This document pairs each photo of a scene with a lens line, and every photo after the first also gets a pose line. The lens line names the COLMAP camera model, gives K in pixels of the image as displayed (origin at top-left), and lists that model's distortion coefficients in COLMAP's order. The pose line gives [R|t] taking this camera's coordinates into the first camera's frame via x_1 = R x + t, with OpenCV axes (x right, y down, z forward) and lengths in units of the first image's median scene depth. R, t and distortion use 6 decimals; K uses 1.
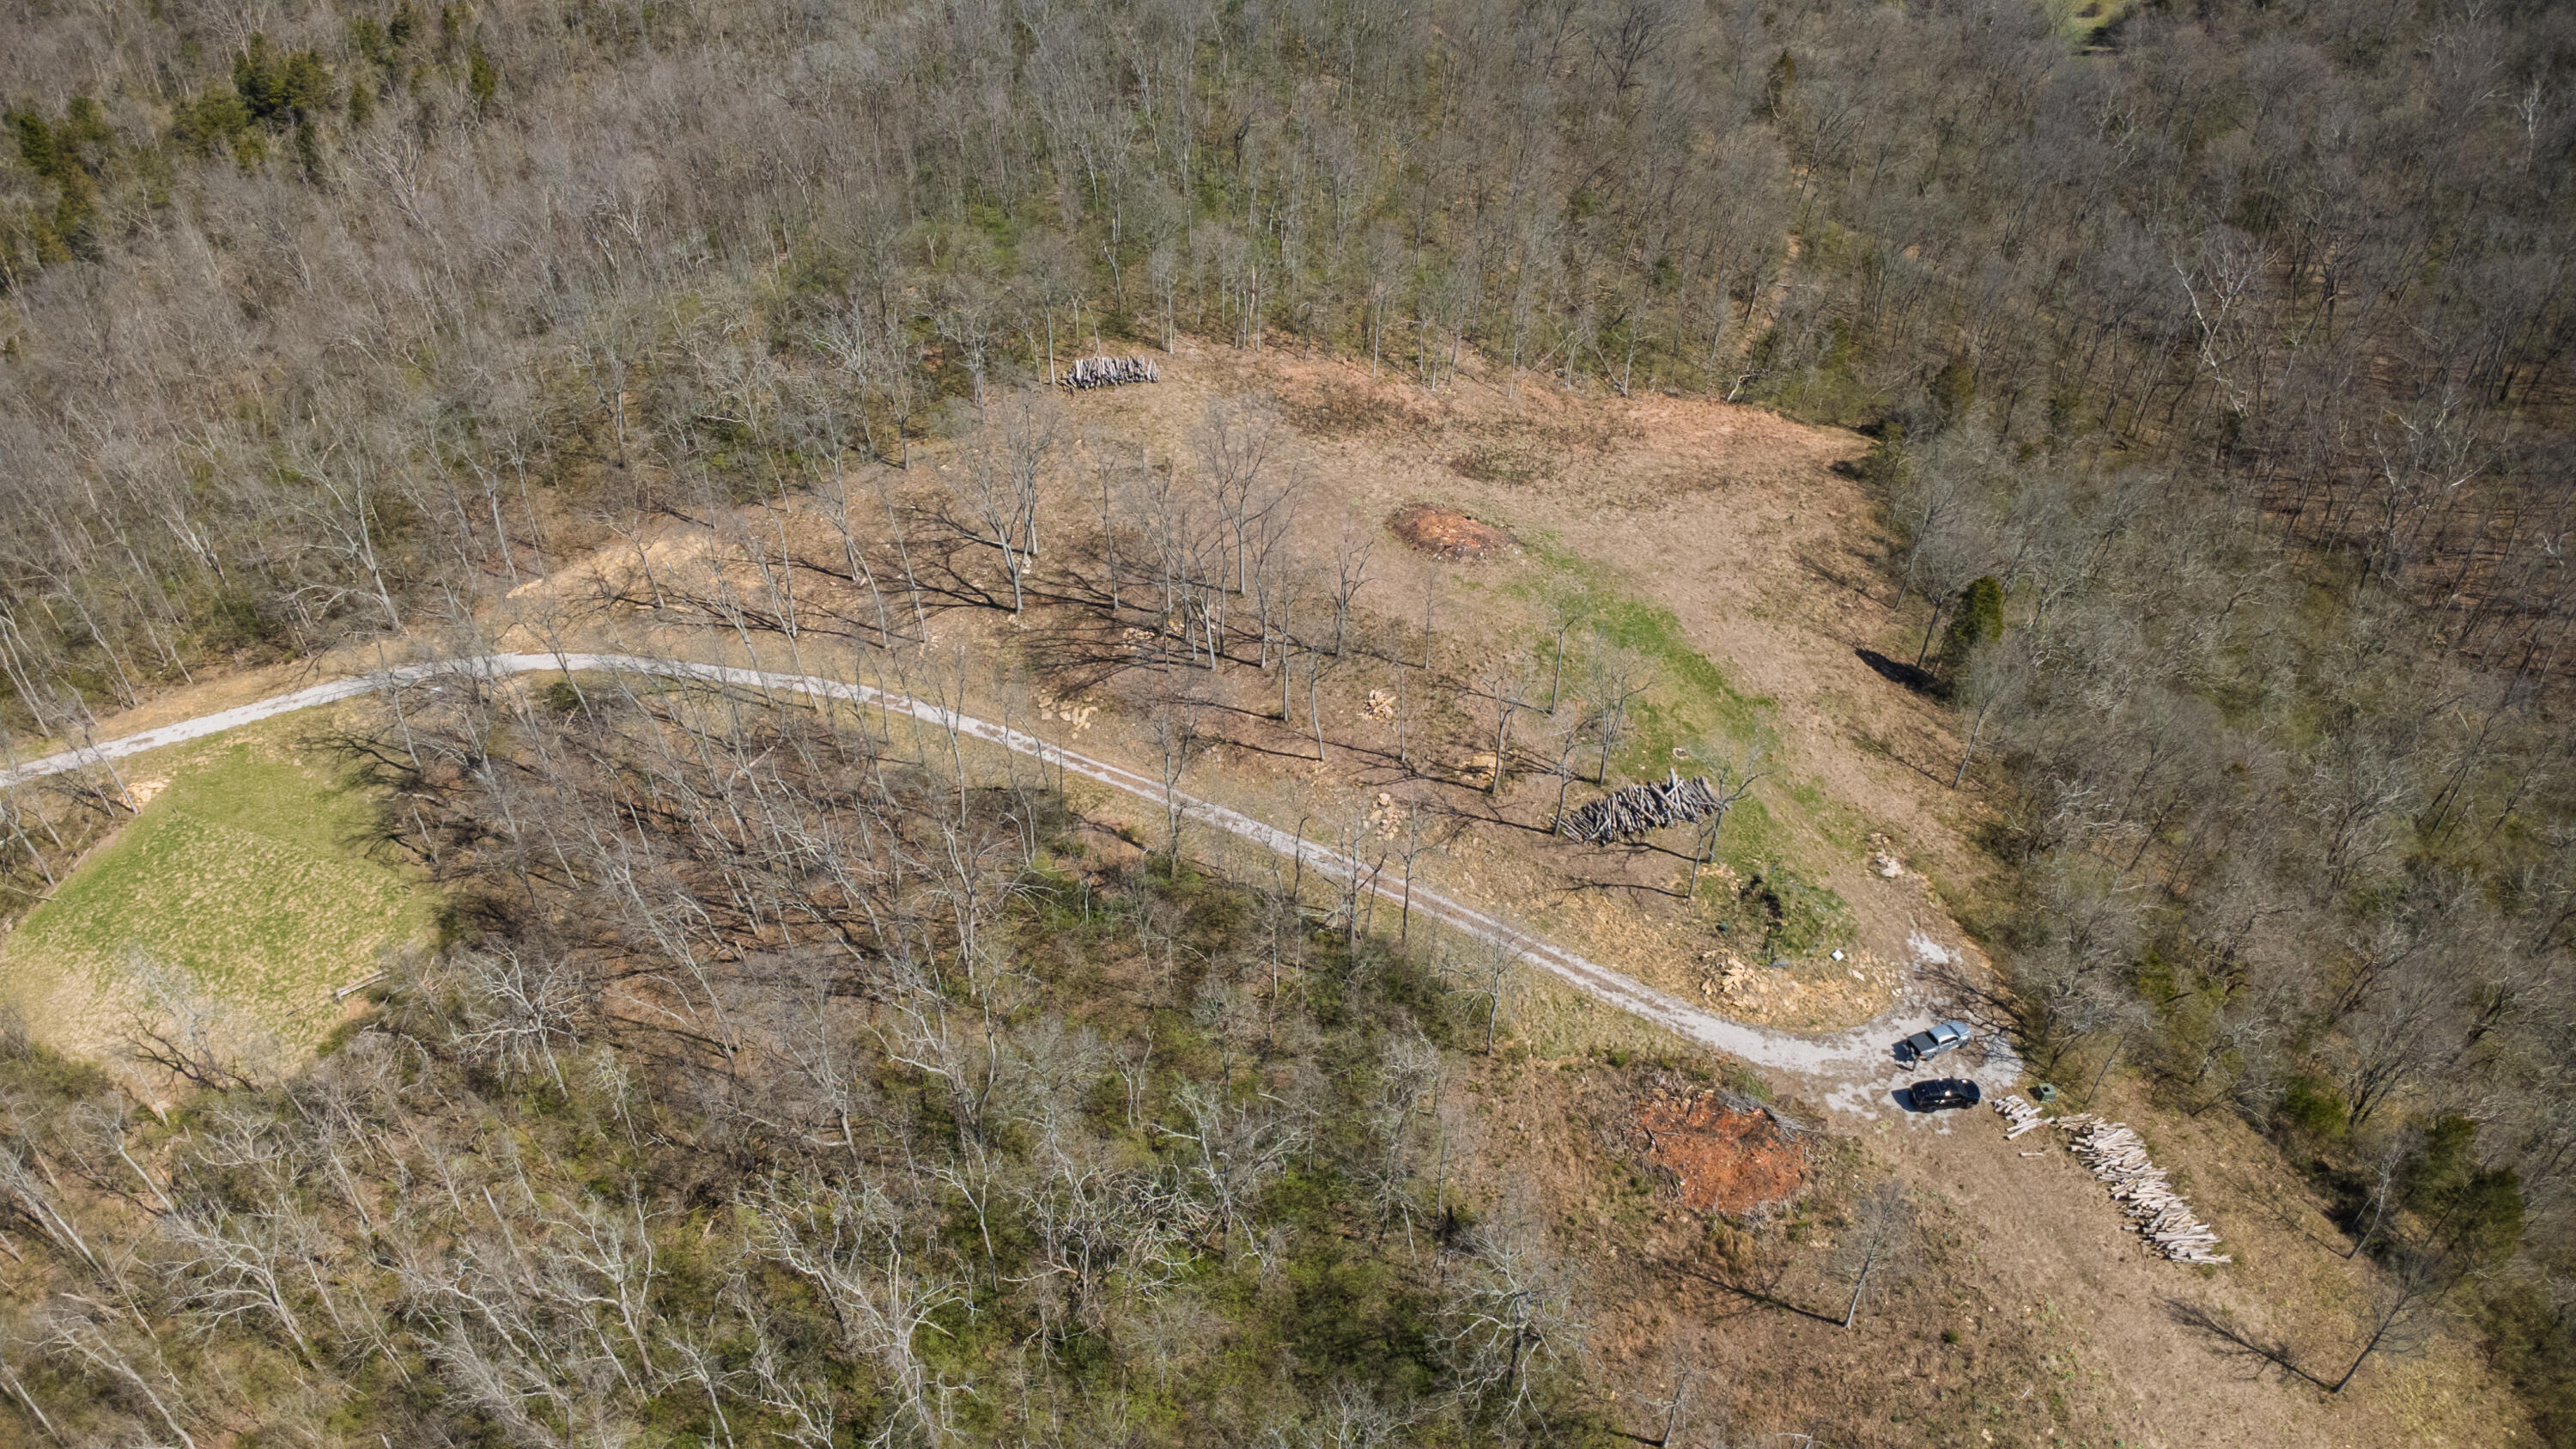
lens RADIAL K [[1808.1, 0, 1274.1], [0, 1808.1, 714.0], [0, 0, 1]] dist [0.013713, -0.000683]
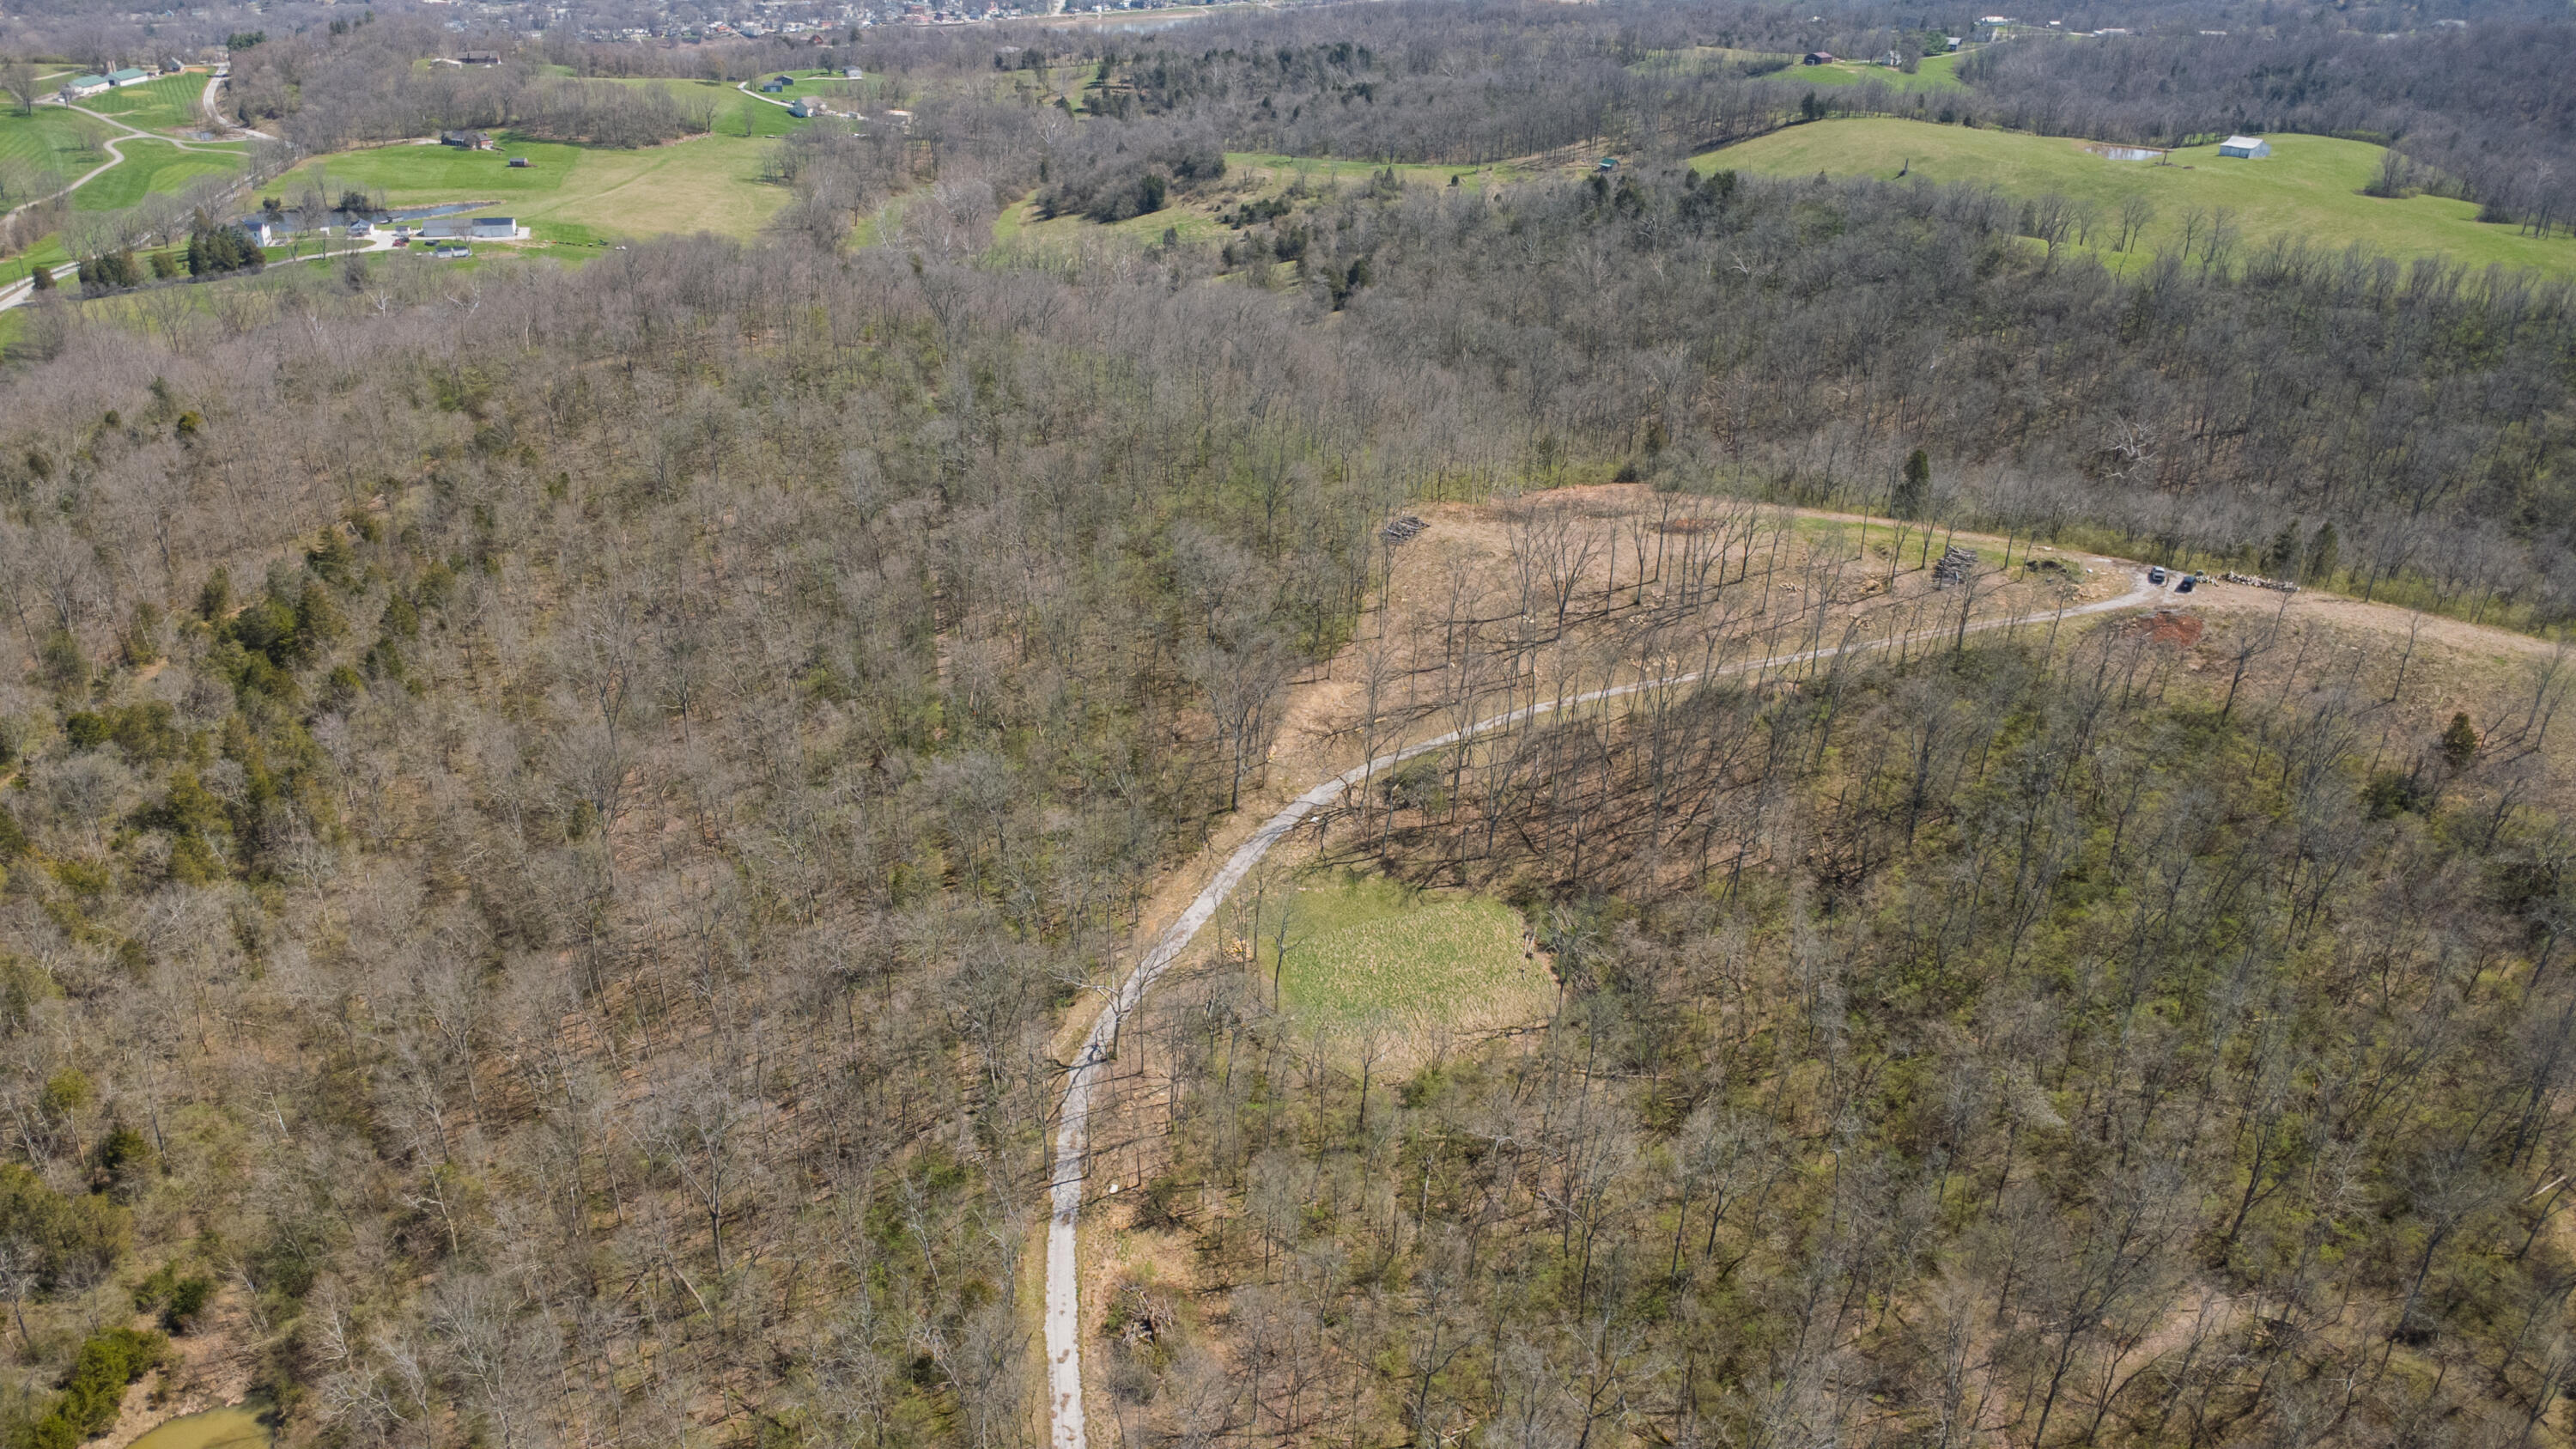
lens RADIAL K [[1808.1, 0, 1303.9], [0, 1808.1, 727.0], [0, 0, 1]] dist [0.013713, -0.000683]
pose [[0.691848, -0.320439, 0.647043, -1.534674], [0.451783, 0.891151, -0.041737, -0.026693], [-0.563239, 0.321199, 0.761310, -0.033234]]
